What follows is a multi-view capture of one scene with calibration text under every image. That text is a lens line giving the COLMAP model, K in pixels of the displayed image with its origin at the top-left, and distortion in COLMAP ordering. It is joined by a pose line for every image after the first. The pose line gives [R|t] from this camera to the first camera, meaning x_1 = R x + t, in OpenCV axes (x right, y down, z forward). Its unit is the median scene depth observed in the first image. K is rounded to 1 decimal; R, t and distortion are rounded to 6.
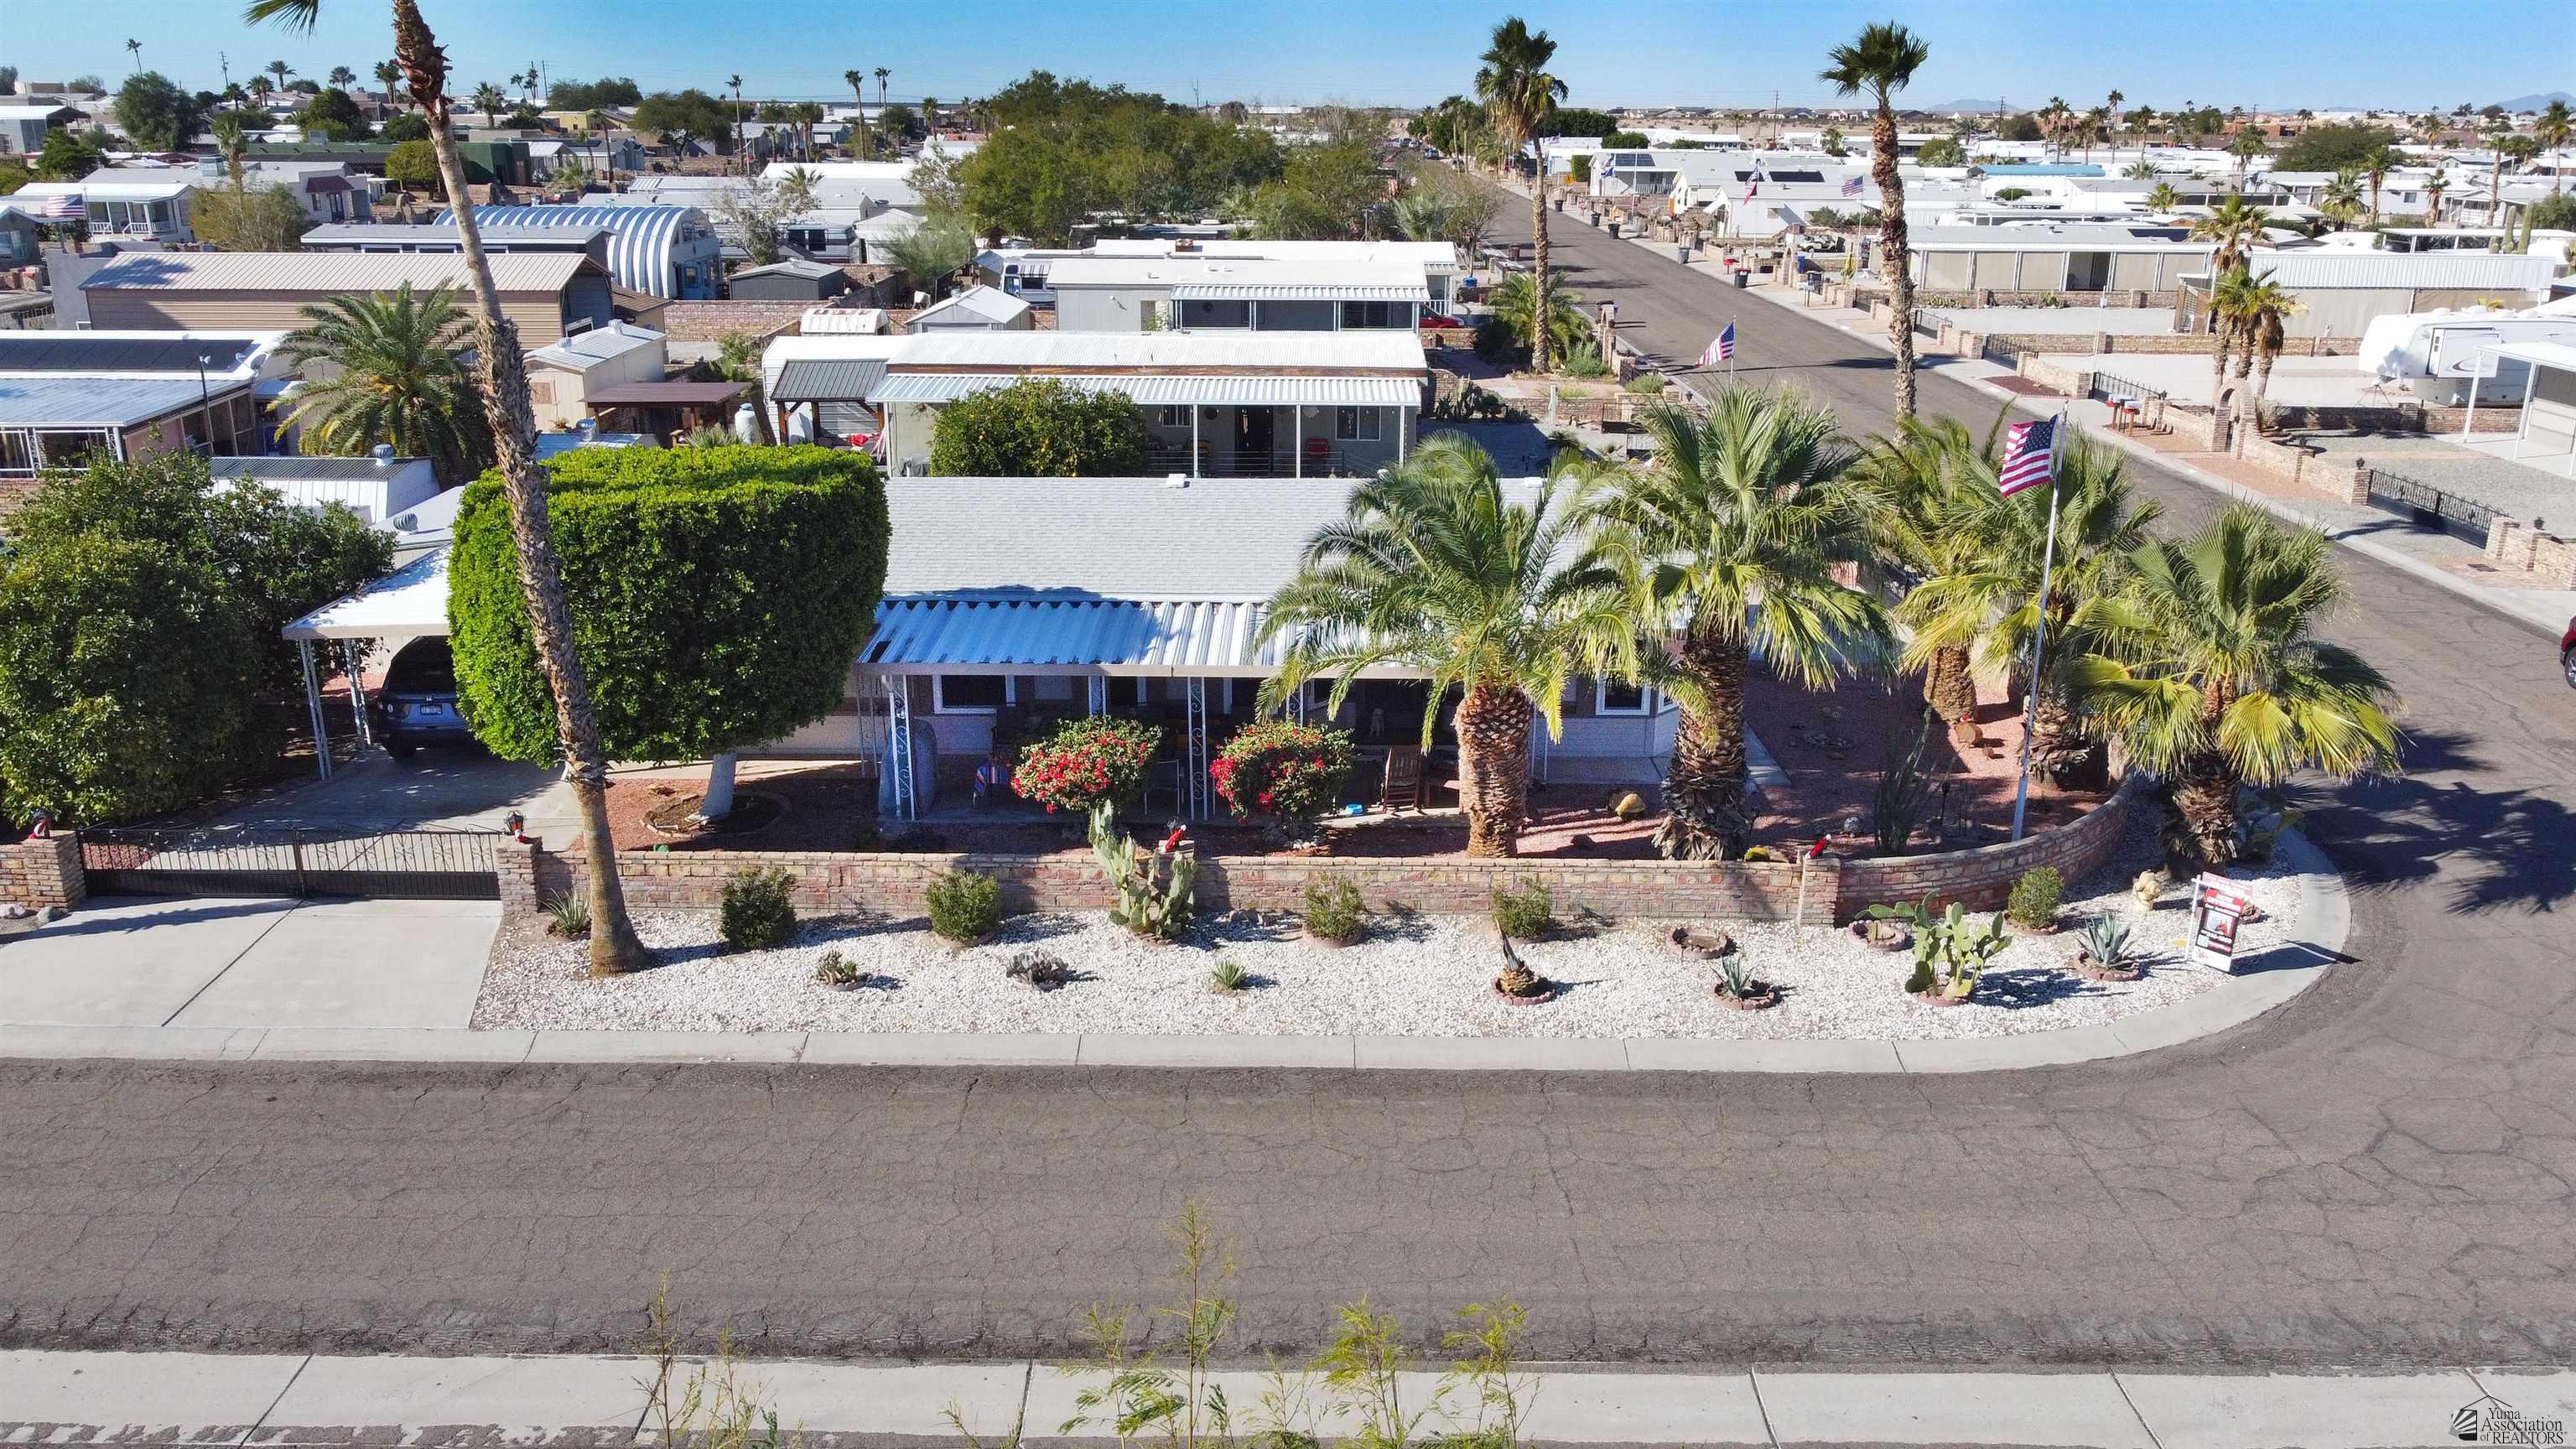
lens RADIAL K [[1987.5, 0, 1288.0], [0, 1987.5, 724.5], [0, 0, 1]] dist [0.007110, -0.032827]
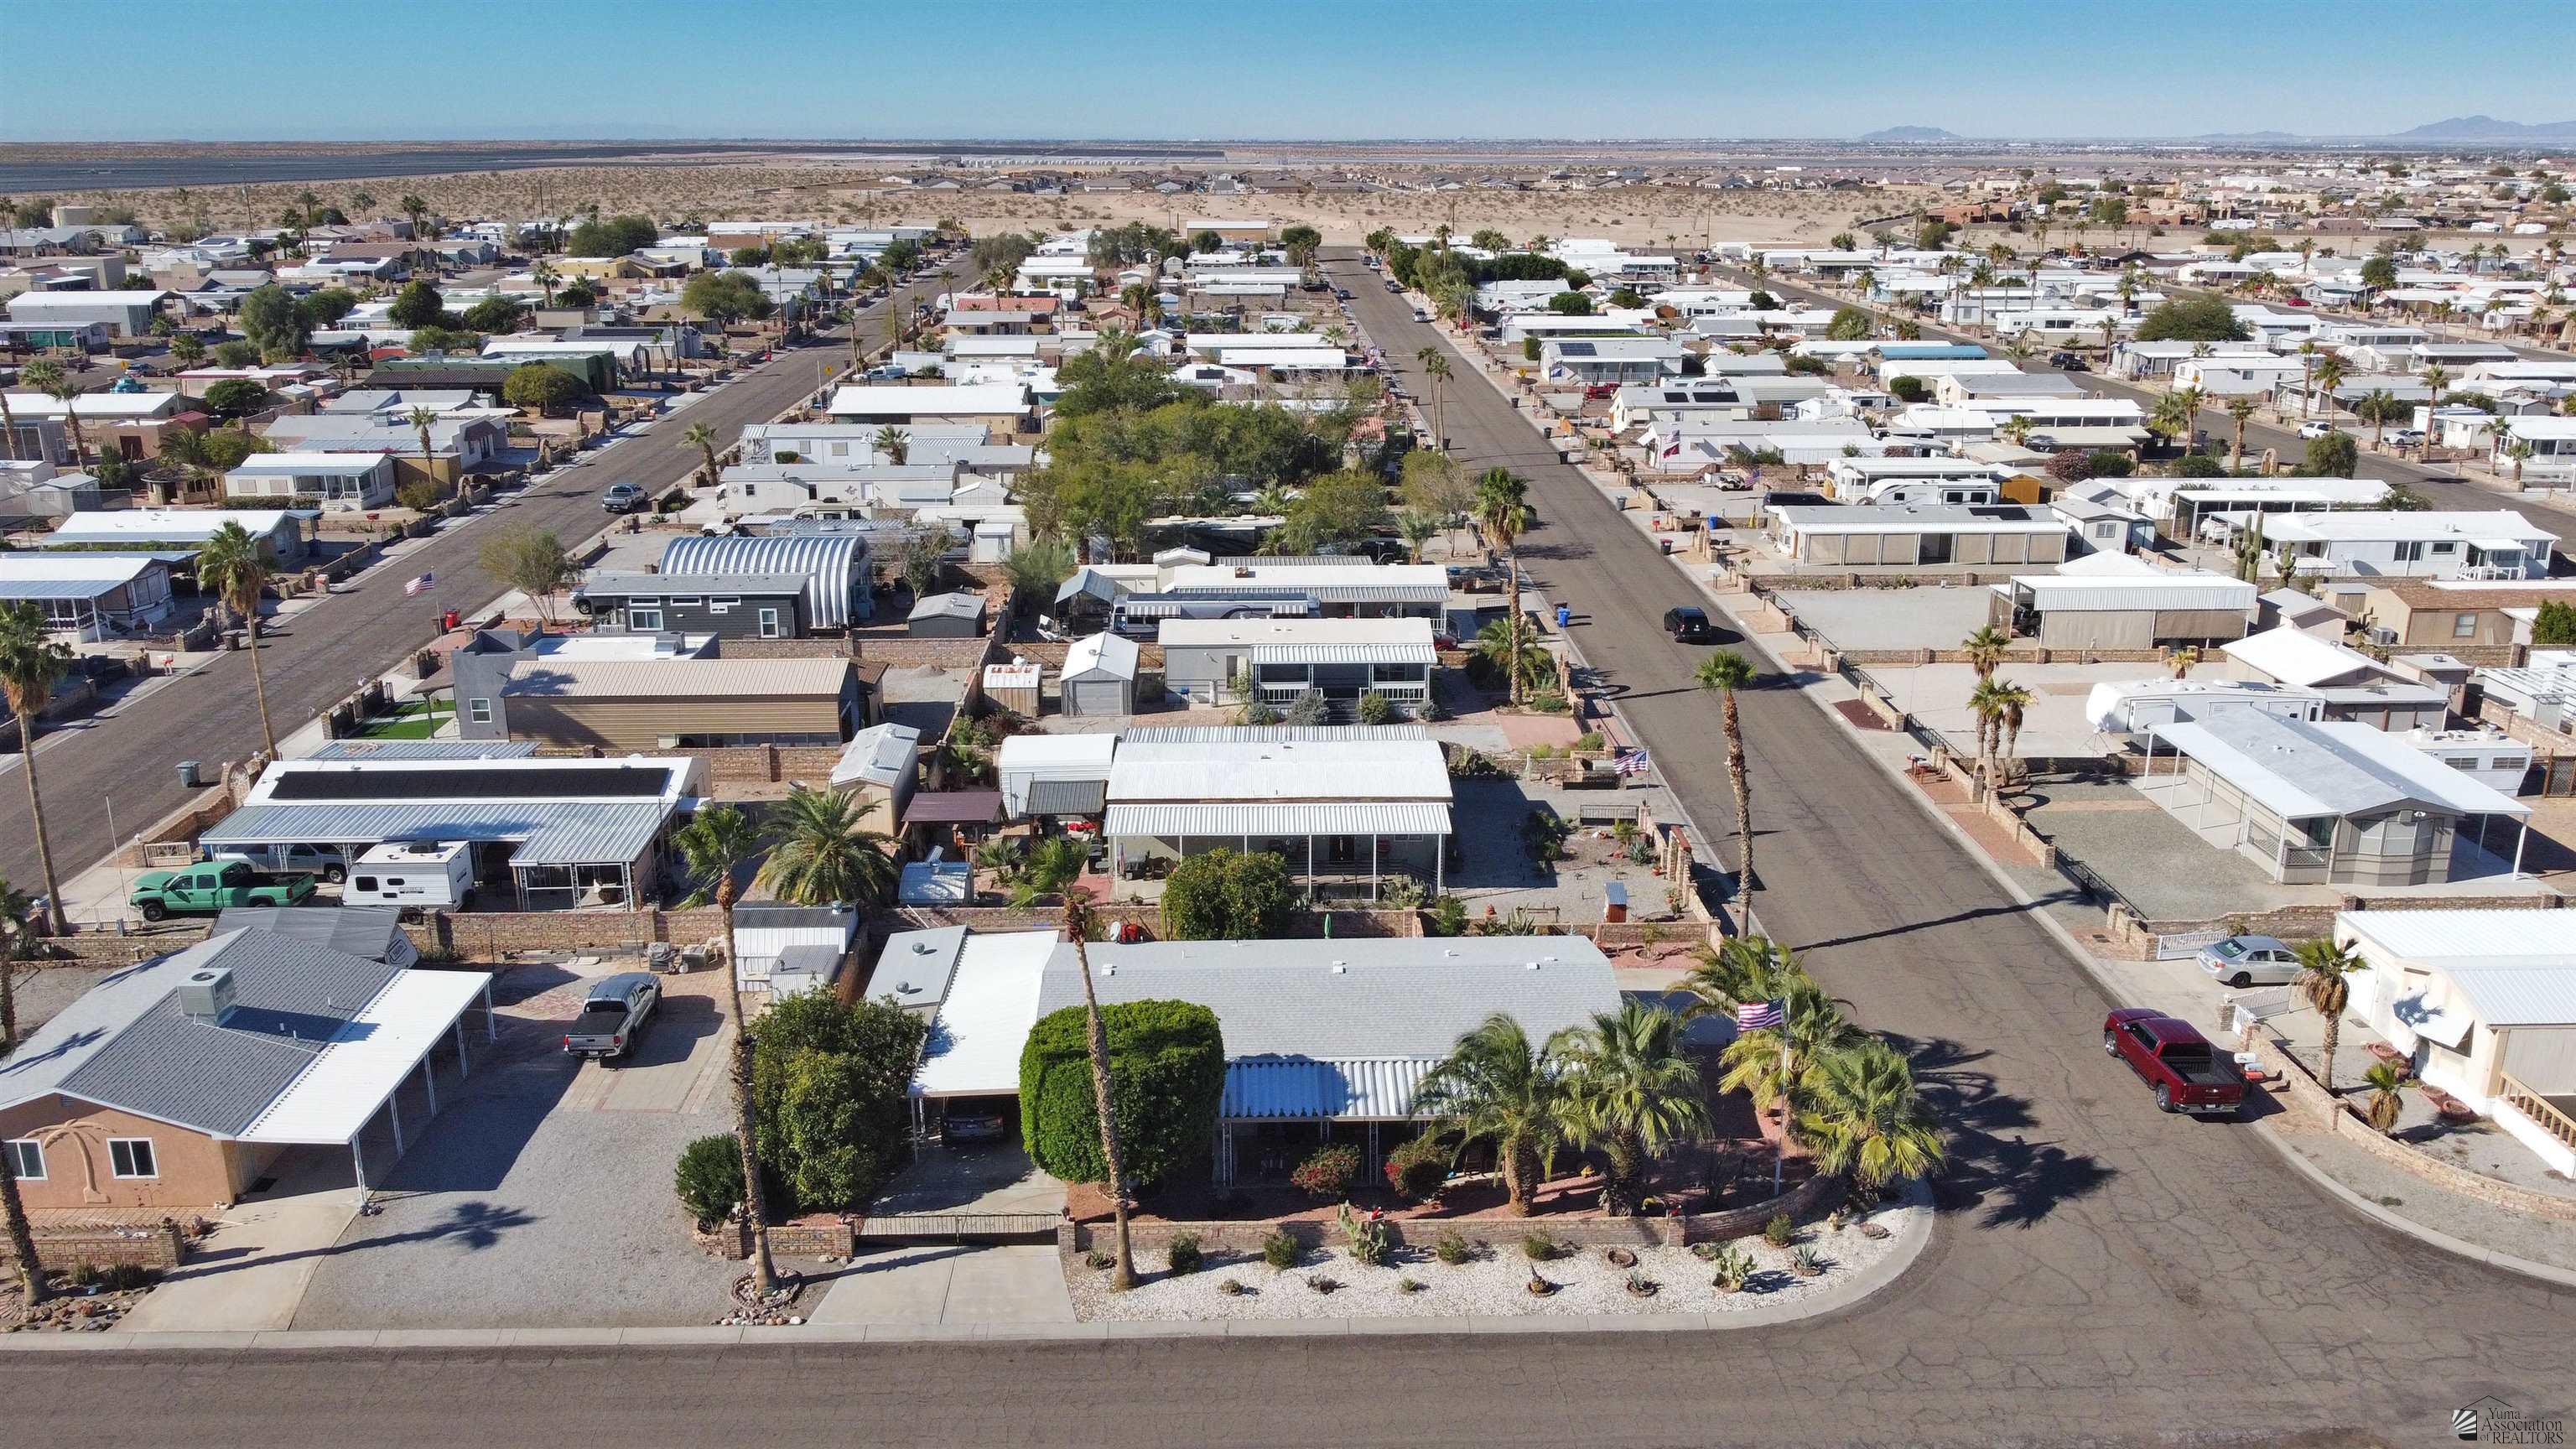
lens RADIAL K [[1987.5, 0, 1288.0], [0, 1987.5, 724.5], [0, 0, 1]] dist [0.007110, -0.032827]
pose [[0.999629, -0.014618, 0.023002, -0.195849], [0.014935, 0.999795, -0.013644, -0.447612], [-0.022798, 0.013982, 0.999642, -1.161134]]
